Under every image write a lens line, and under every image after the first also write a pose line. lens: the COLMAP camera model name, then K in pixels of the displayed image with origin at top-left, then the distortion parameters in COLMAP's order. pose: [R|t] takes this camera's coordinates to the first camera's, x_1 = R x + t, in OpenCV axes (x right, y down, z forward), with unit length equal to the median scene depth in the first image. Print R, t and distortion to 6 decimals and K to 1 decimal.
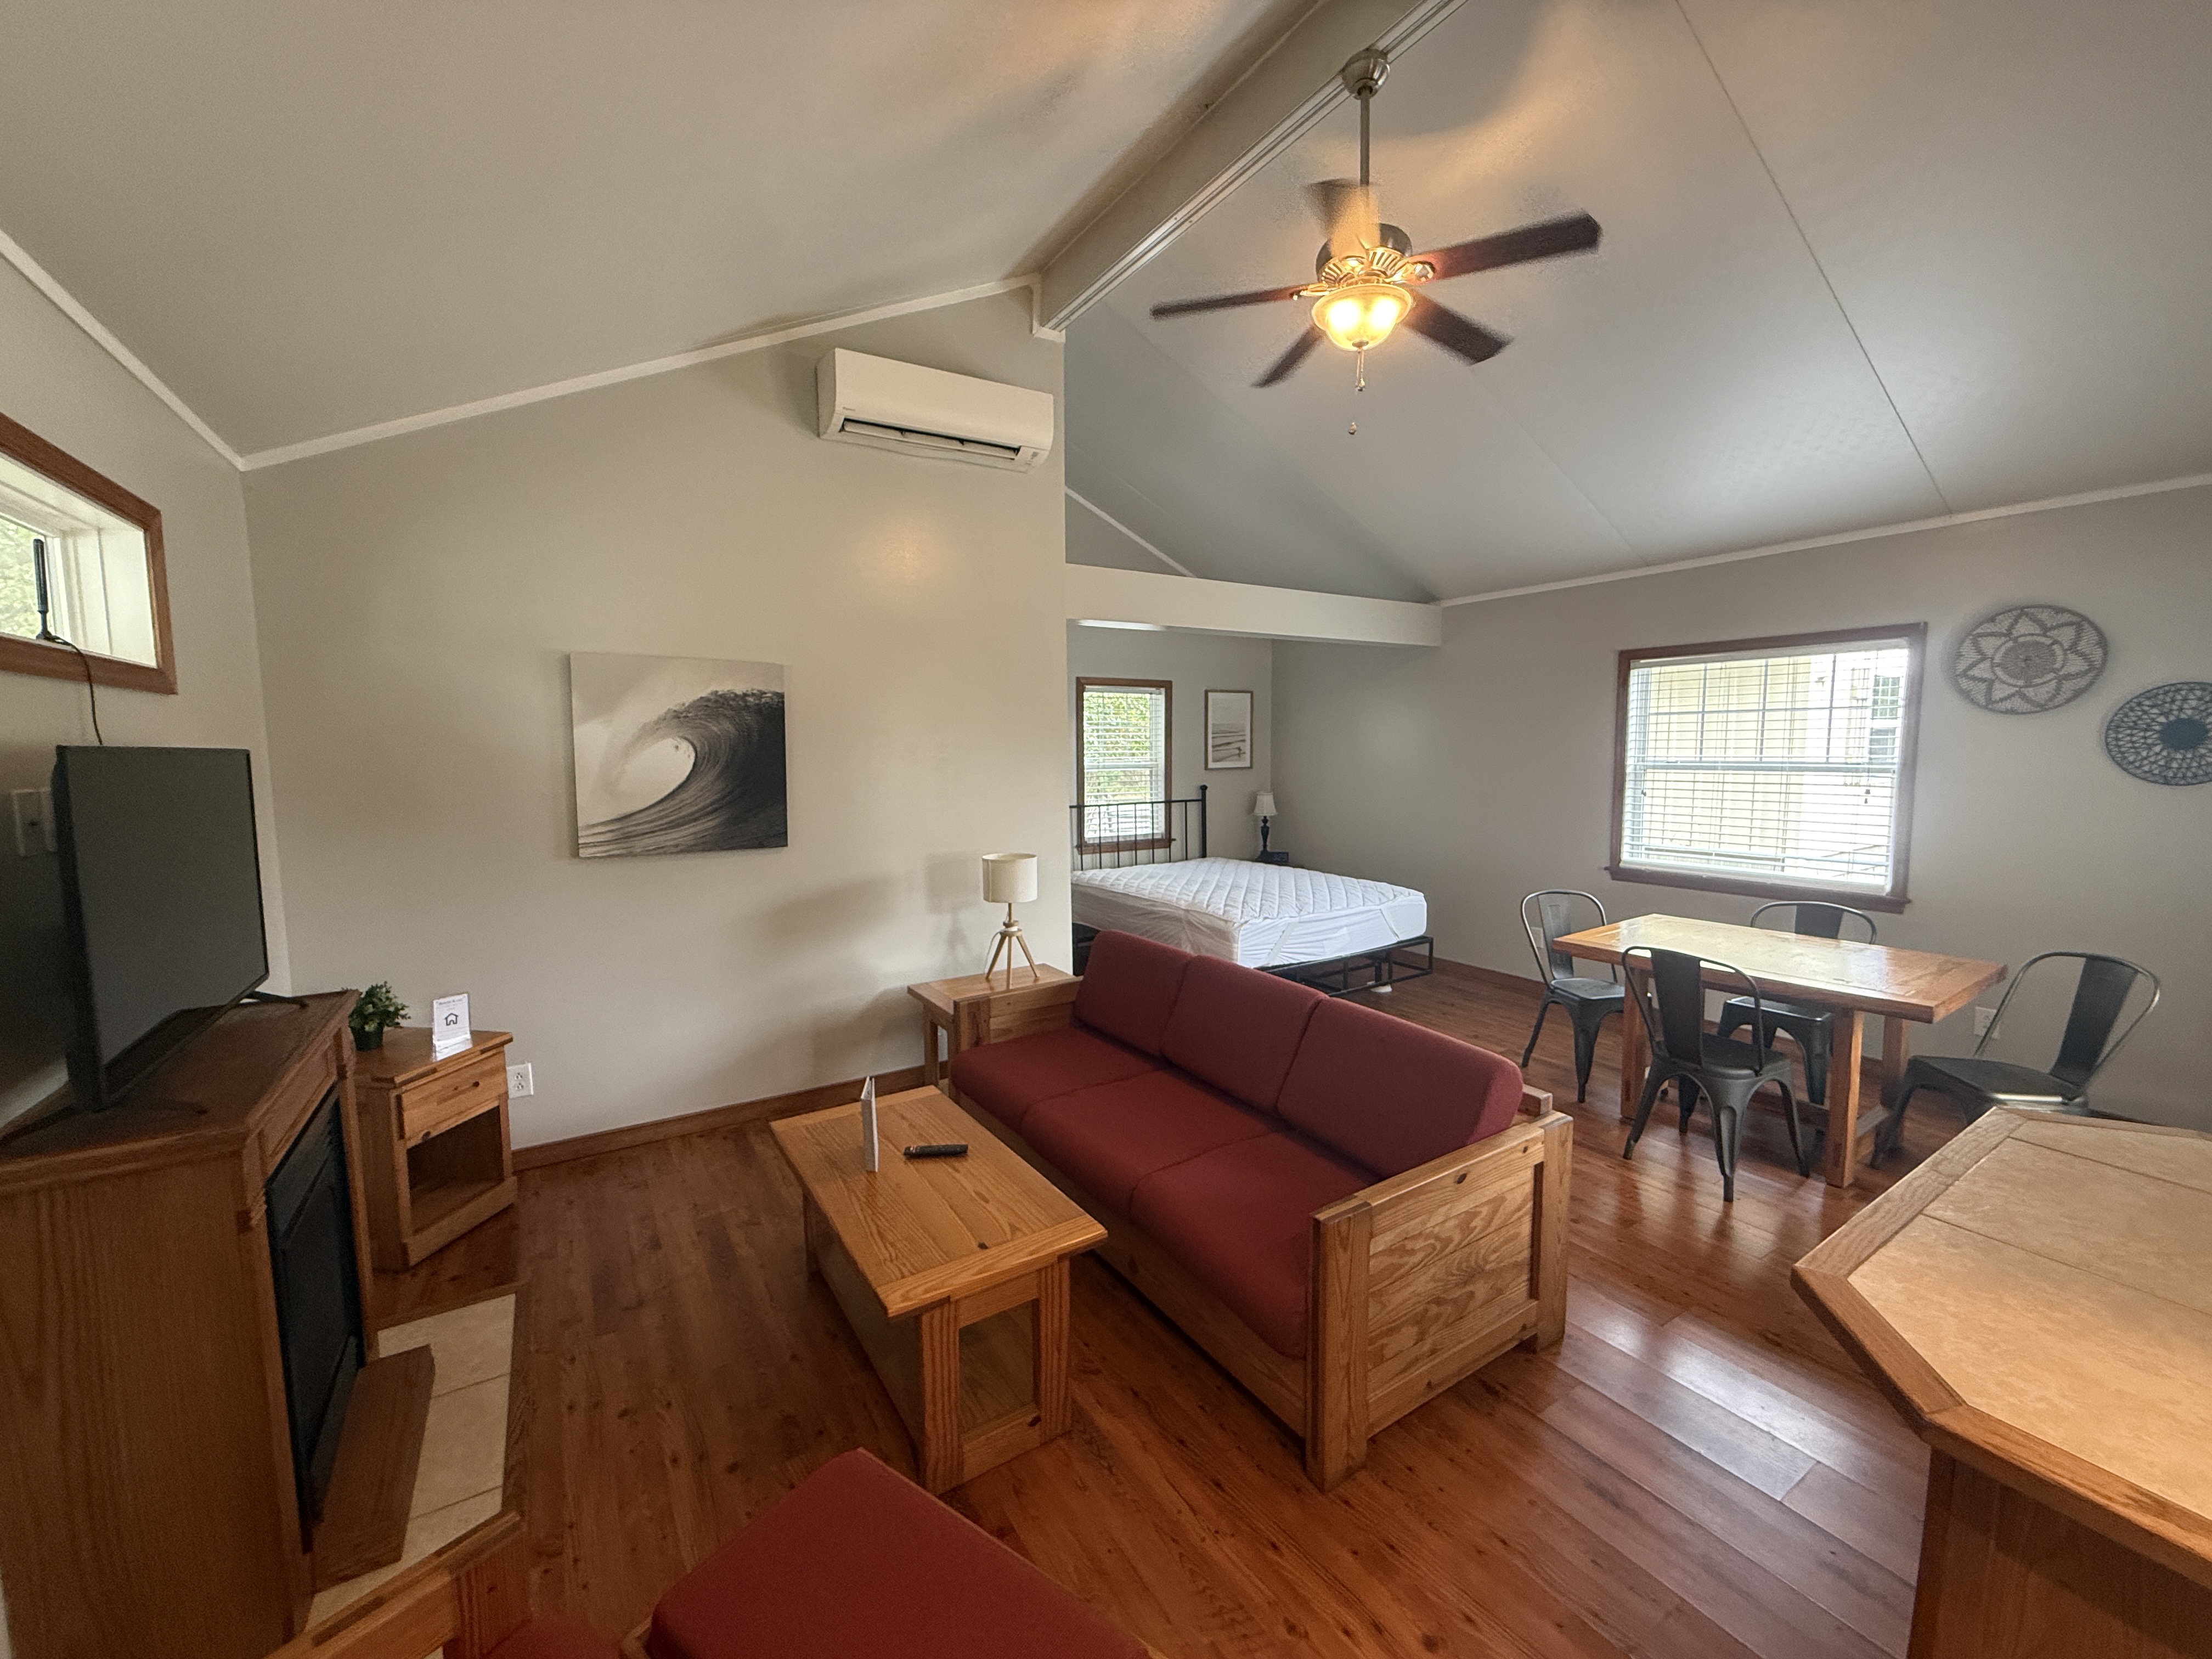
lens RADIAL K [[881.0, 0, 1096.5], [0, 881.0, 825.7], [0, 0, 1]] dist [0.000158, -0.000022]
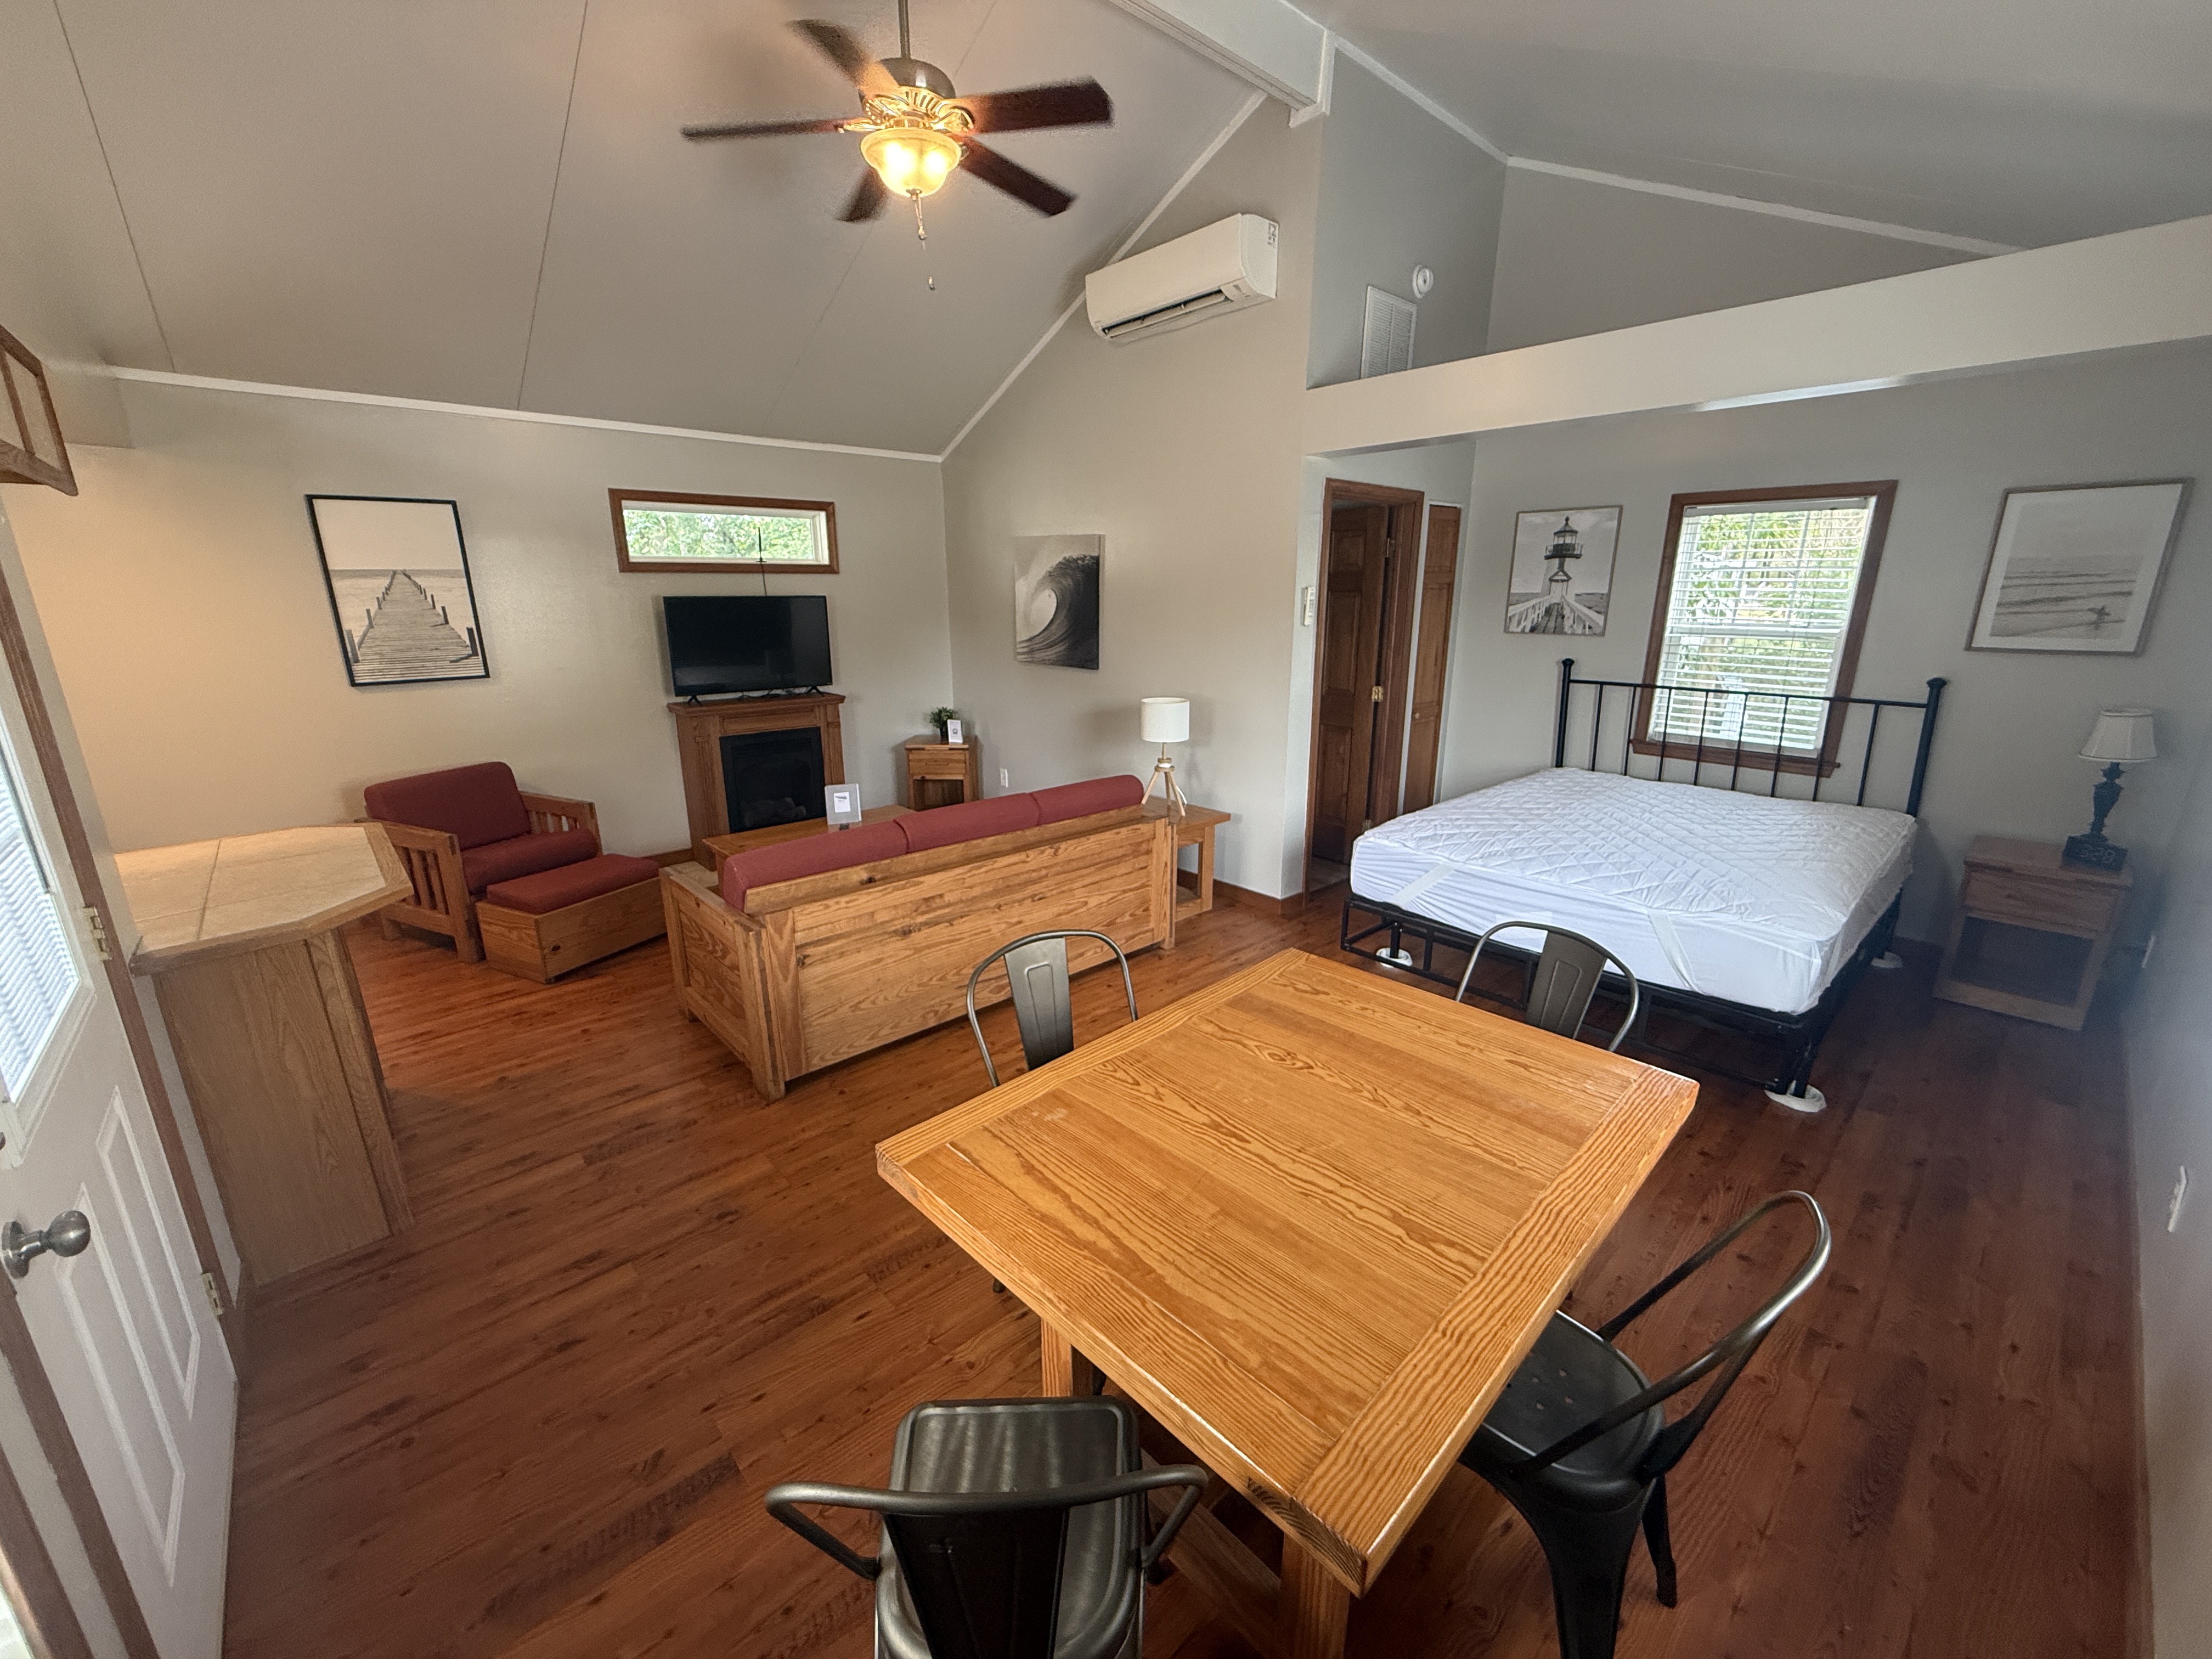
lens RADIAL K [[881.0, 0, 1096.5], [0, 881.0, 825.7], [0, 0, 1]] dist [0.000158, -0.000022]
pose [[0.170889, 0.269358, -0.947757, 1.102132], [-0.087386, 0.962259, 0.257723, -0.104024], [0.981407, 0.038778, 0.187978, 0.783886]]
